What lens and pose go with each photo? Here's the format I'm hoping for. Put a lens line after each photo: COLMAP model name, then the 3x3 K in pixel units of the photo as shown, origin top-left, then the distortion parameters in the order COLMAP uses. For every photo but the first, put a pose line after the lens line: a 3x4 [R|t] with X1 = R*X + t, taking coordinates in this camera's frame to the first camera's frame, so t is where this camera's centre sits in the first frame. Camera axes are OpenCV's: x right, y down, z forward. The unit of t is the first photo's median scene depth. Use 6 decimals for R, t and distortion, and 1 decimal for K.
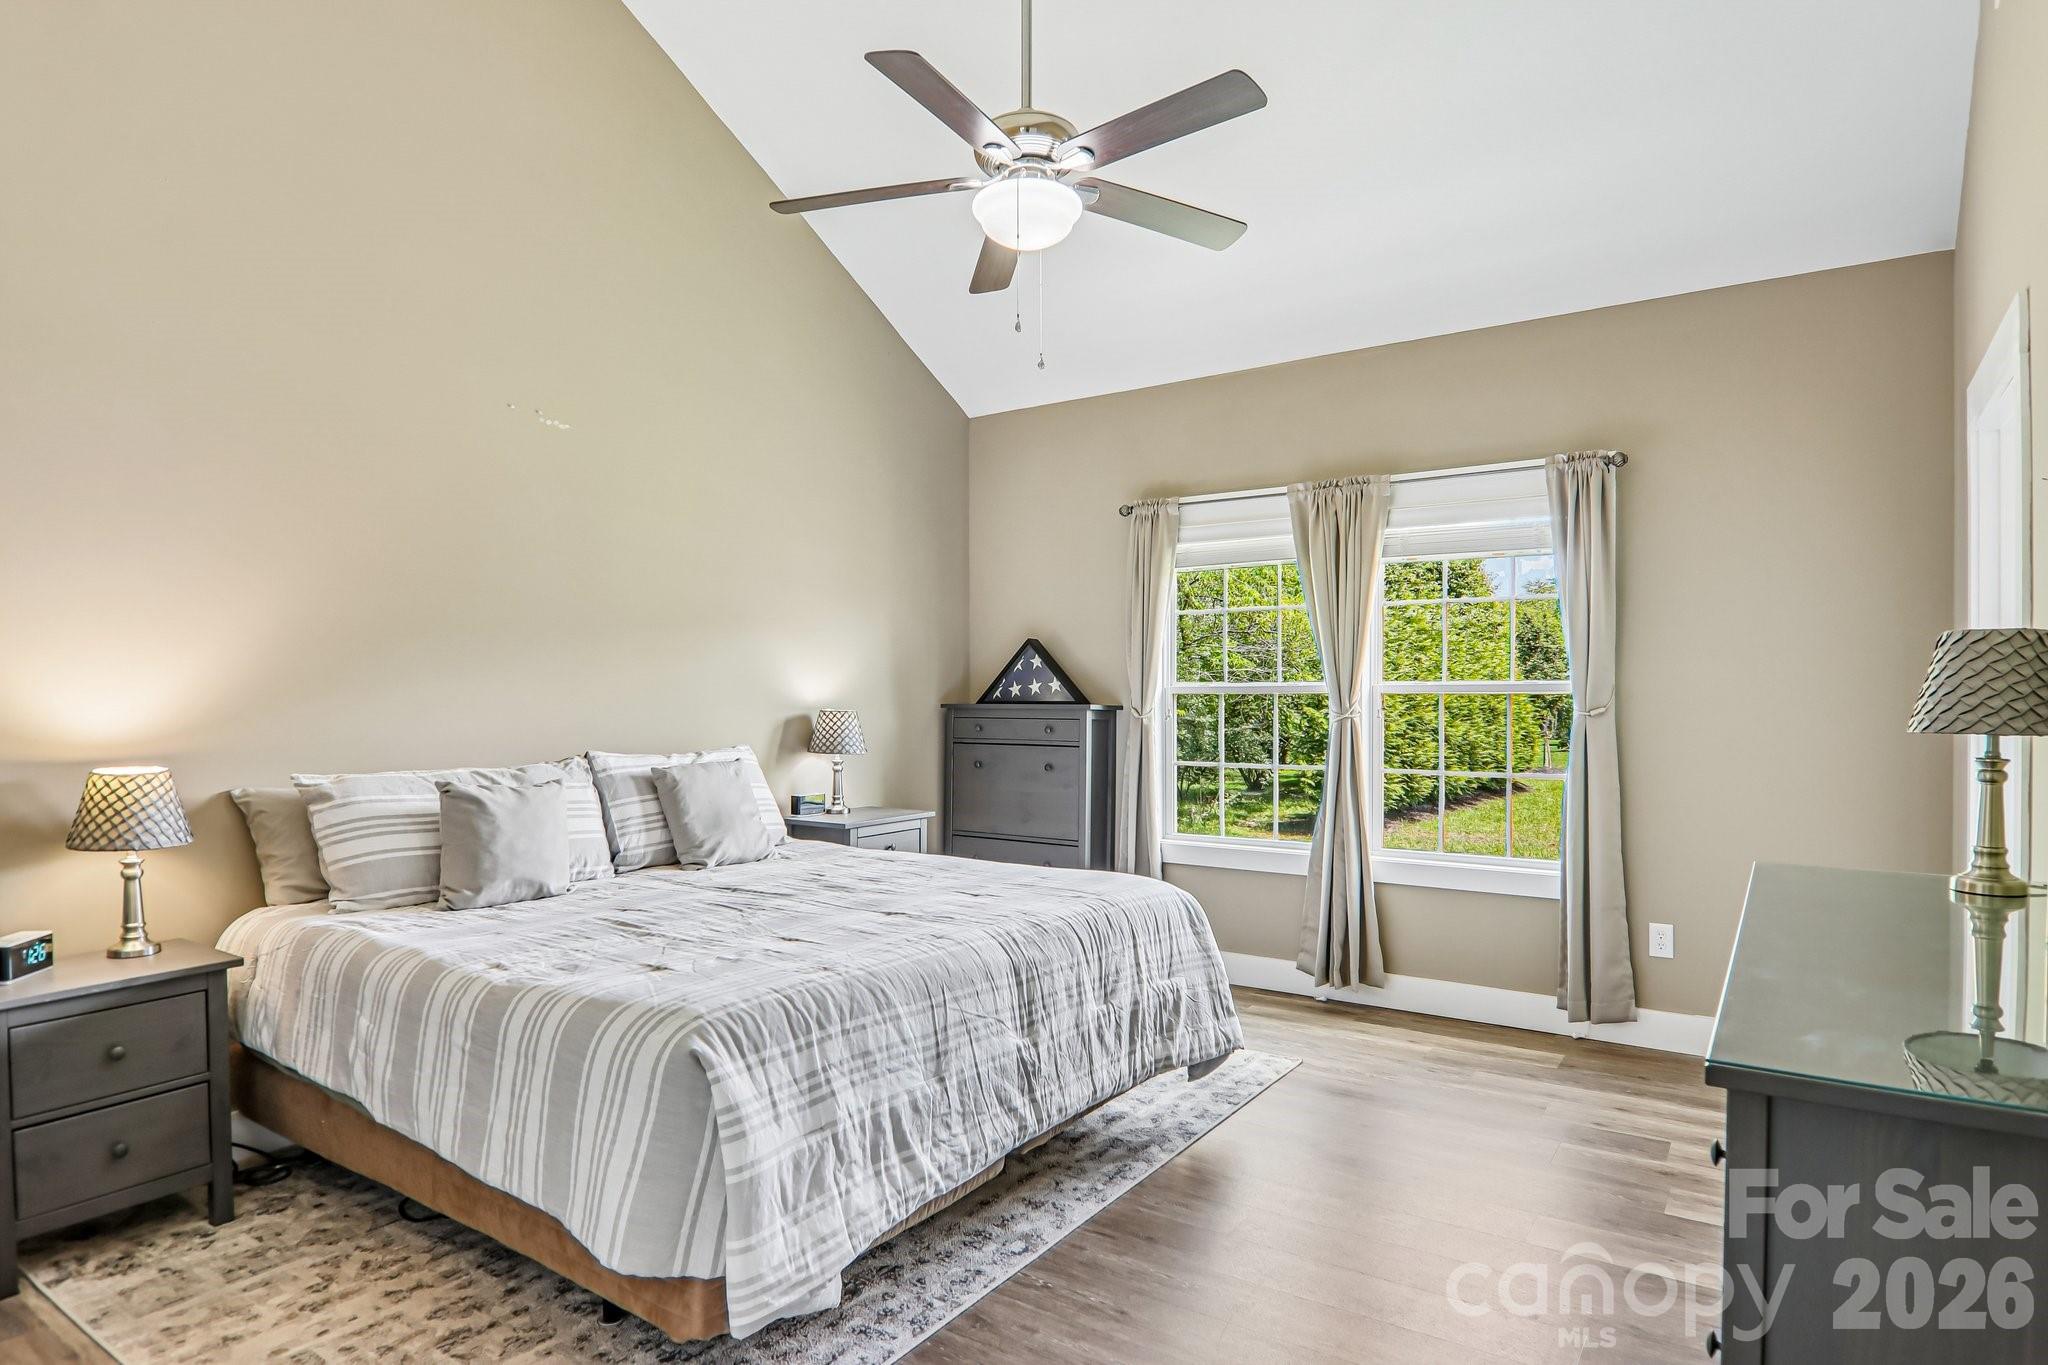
lens RADIAL K [[1136.1, 0, 1016.1], [0, 1136.1, 700.6], [0, 0, 1]] dist [-0.005330, -0.001837]
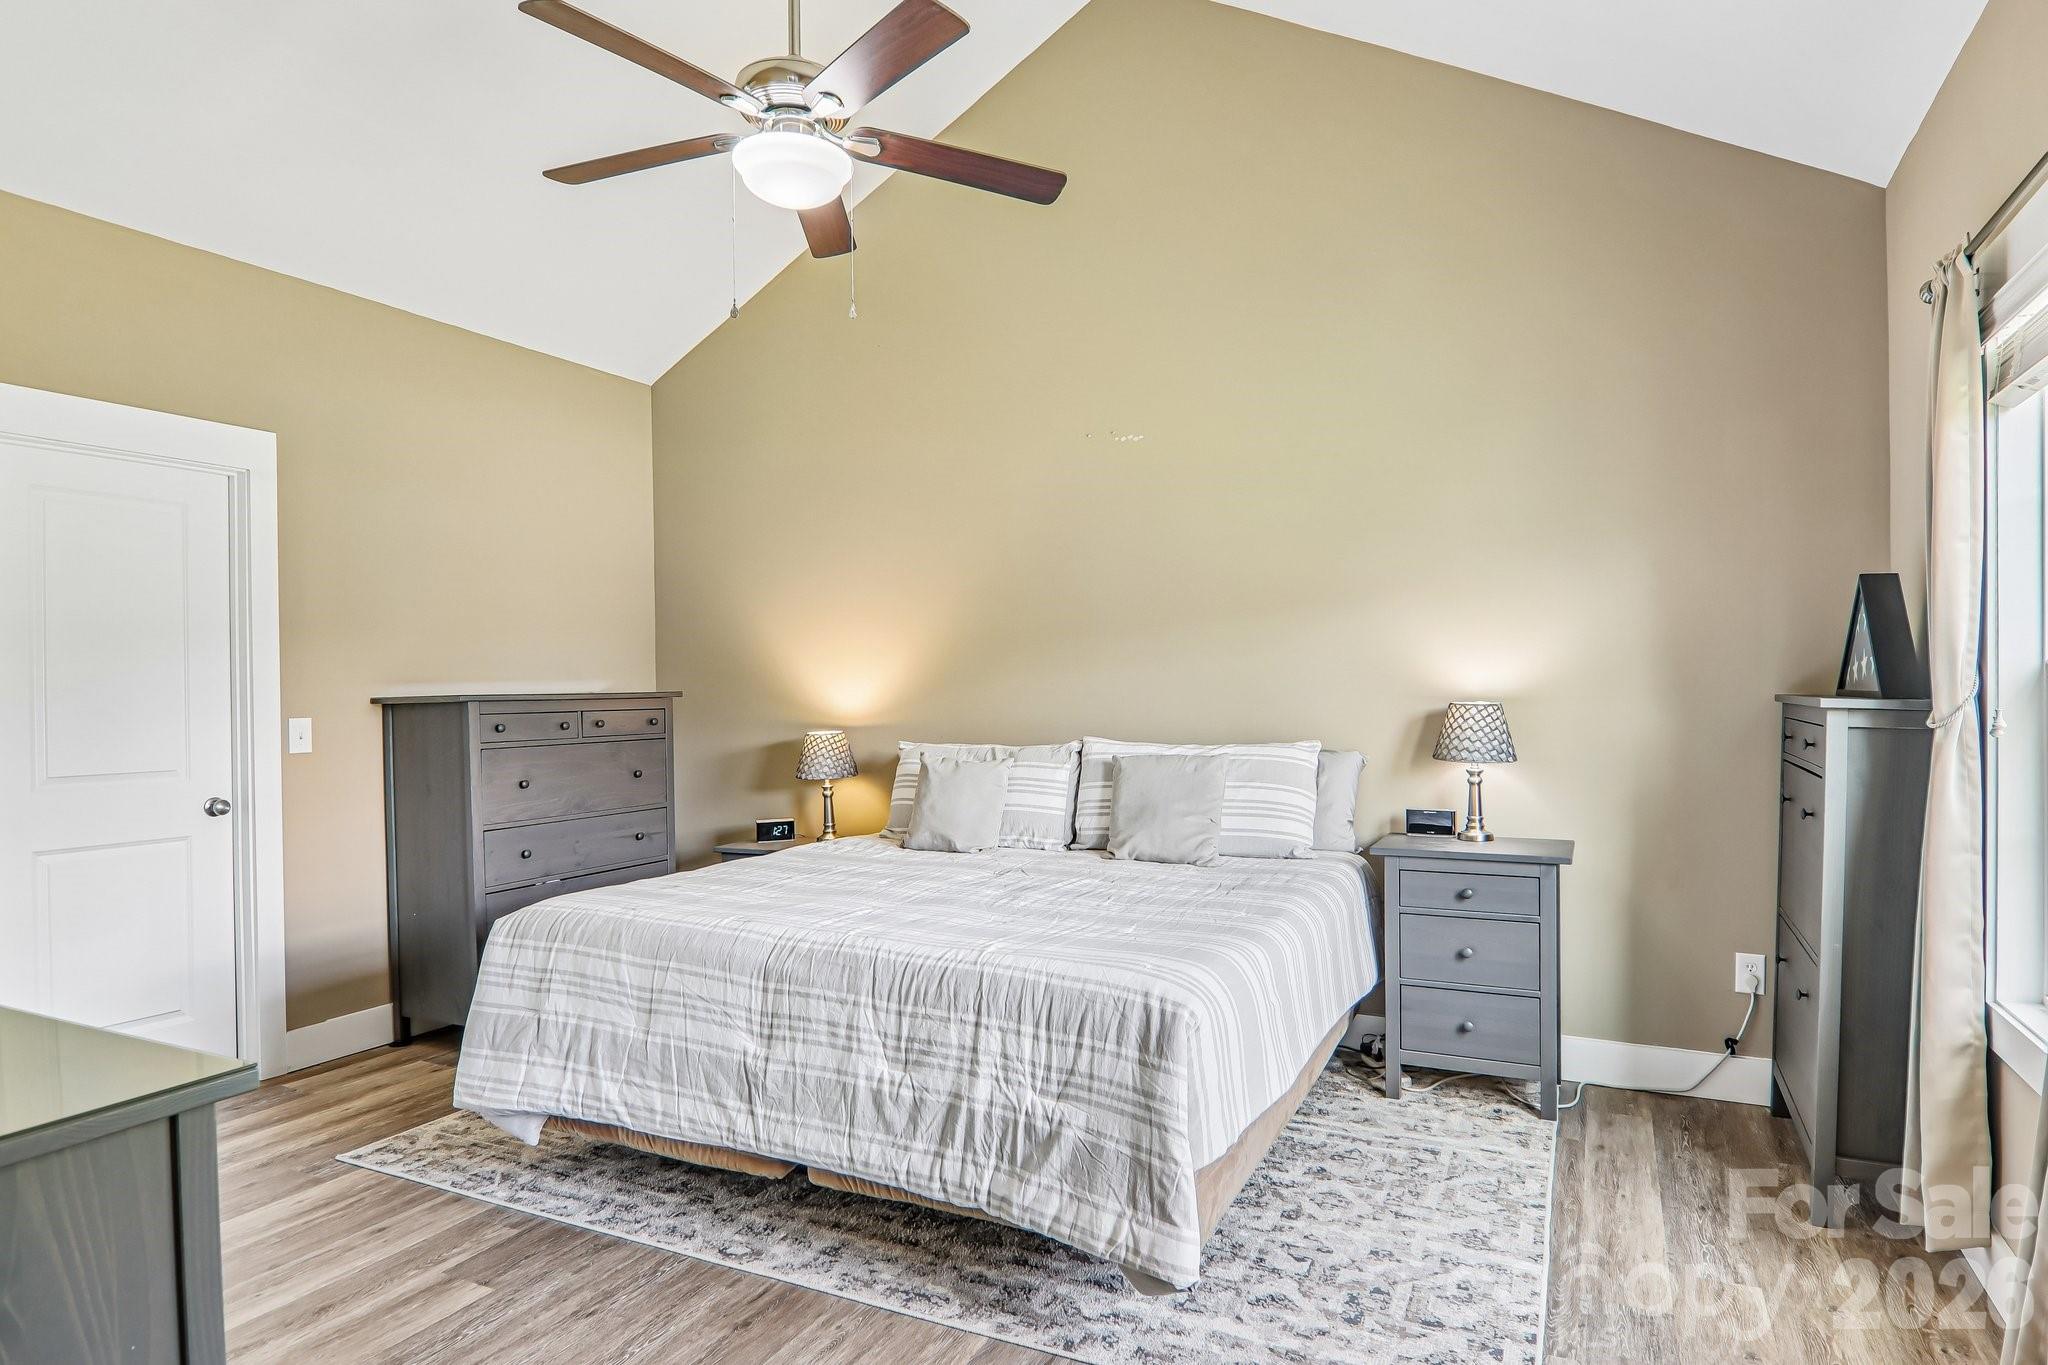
lens RADIAL K [[1152.0, 0, 1034.3], [0, 1152.0, 702.9], [0, 0, 1]] dist [0.007462, -0.023545]
pose [[0.154864, 0.012884, -0.987852, 0.913443], [0.002726, 0.999906, 0.013469, -0.004518], [0.987932, -0.004779, 0.154814, 0.987569]]
